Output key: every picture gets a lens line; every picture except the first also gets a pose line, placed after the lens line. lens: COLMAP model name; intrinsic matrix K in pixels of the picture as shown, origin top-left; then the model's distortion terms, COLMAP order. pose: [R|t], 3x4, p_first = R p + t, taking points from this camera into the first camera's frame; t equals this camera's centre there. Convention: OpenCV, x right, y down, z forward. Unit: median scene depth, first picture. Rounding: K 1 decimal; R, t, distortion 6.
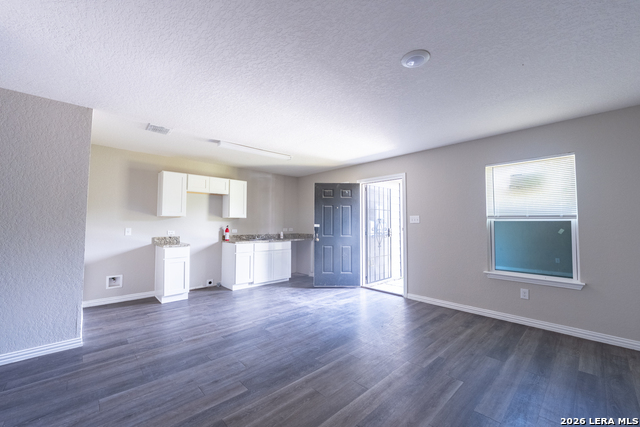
lens RADIAL K [[258.5, 0, 319.6], [0, 258.5, 212.8], [0, 0, 1]] dist [0.001299, -0.000170]
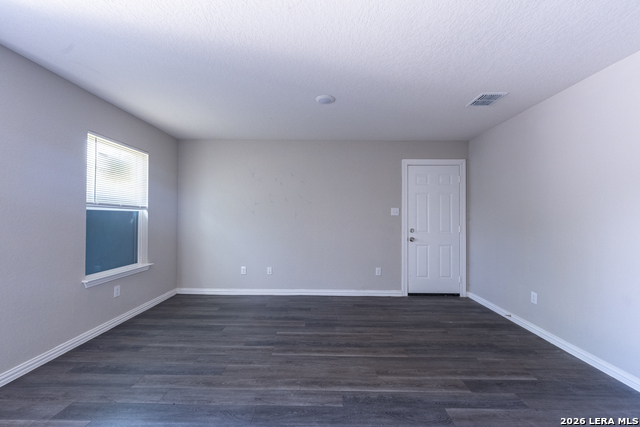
lens RADIAL K [[258.5, 0, 319.6], [0, 258.5, 215.0], [0, 0, 1]] dist [0.001299, -0.000170]
pose [[-0.723682, -0.003305, 0.690126, -0.455434], [-0.042478, 0.998306, -0.039763, 0.070152], [-0.688825, -0.058090, -0.722596, 1.564466]]
